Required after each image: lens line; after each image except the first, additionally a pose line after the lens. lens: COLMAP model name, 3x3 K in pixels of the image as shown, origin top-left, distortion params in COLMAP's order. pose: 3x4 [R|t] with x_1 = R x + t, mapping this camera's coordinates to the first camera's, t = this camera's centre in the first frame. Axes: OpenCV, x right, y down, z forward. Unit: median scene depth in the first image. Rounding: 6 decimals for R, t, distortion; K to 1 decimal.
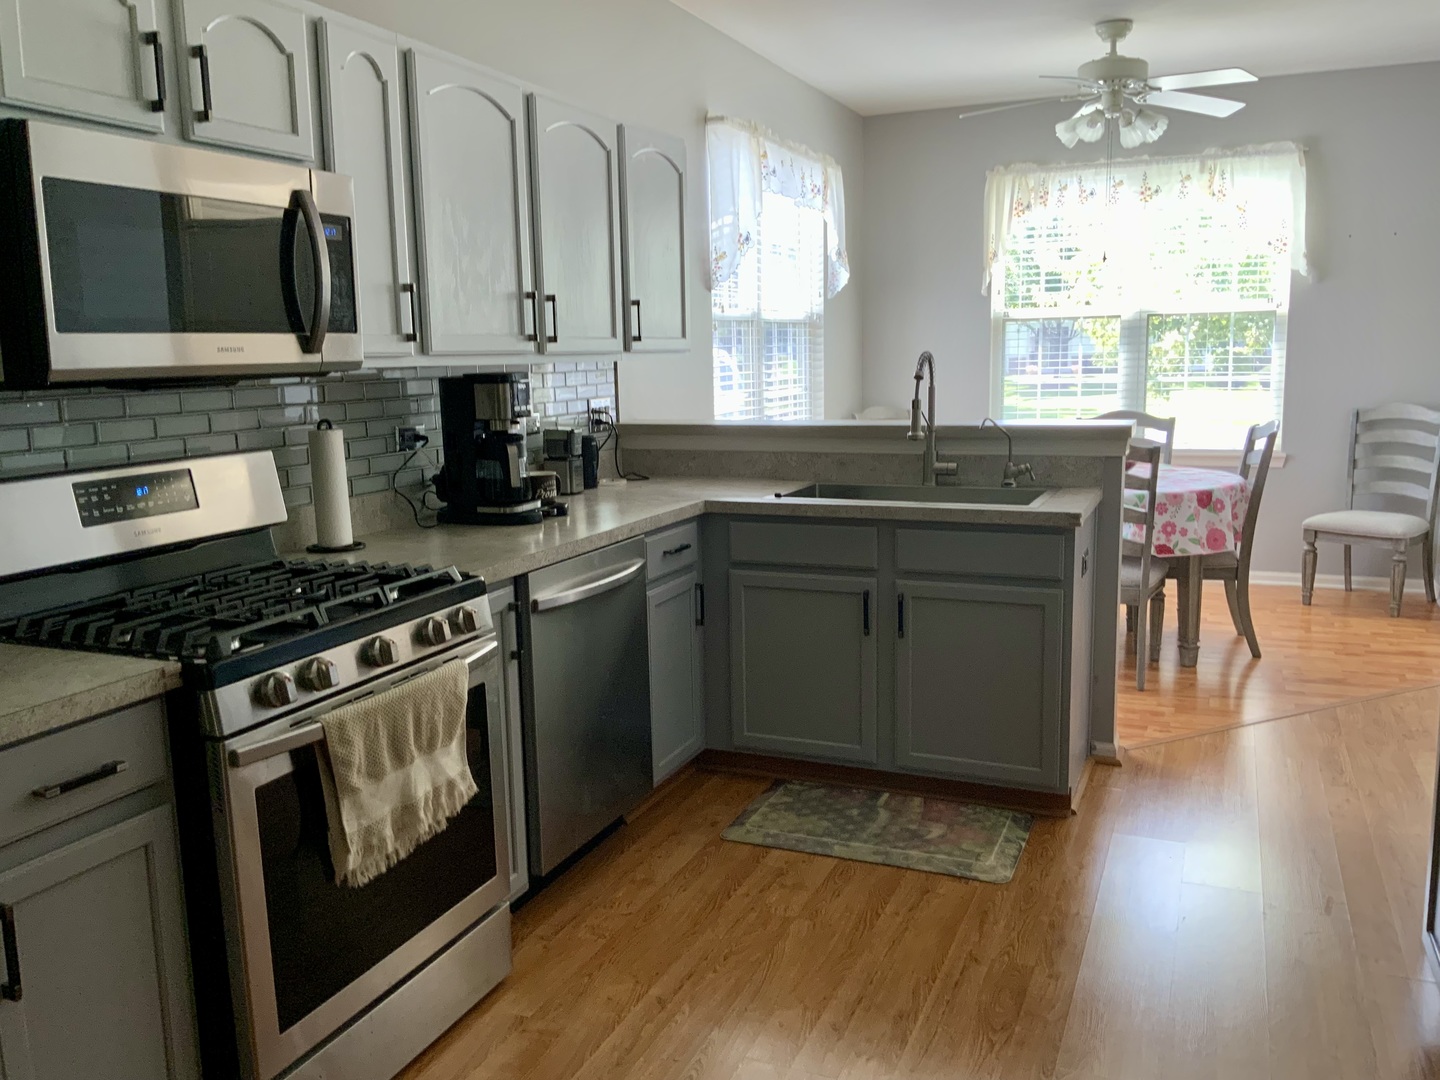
lens RADIAL K [[1173.7, 0, 720.0], [0, 1173.7, 540.0], [0, 0, 1]] dist [0.007547, -0.040346]
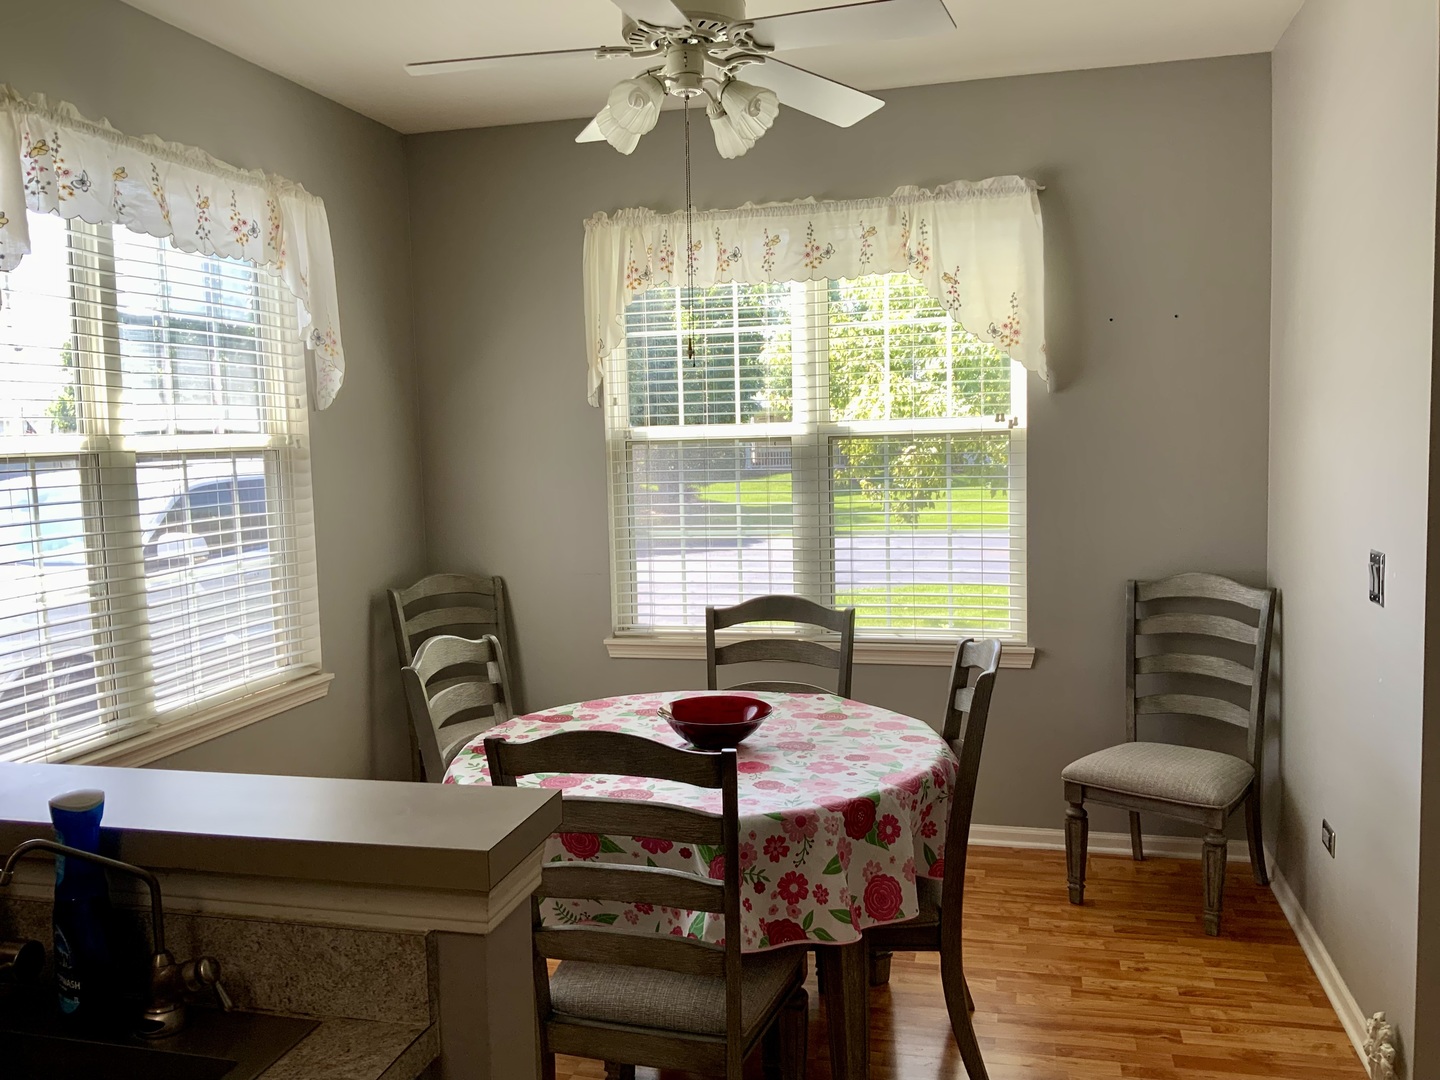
lens RADIAL K [[1188.1, 0, 716.5], [0, 1188.1, 538.1], [0, 0, 1]] dist [0.125807, -0.257645]
pose [[0.986898, -0.014818, 0.160661, 0.208157], [0.027773, 0.996512, -0.078689, -0.090455], [-0.158934, 0.082120, 0.983868, 0.379258]]
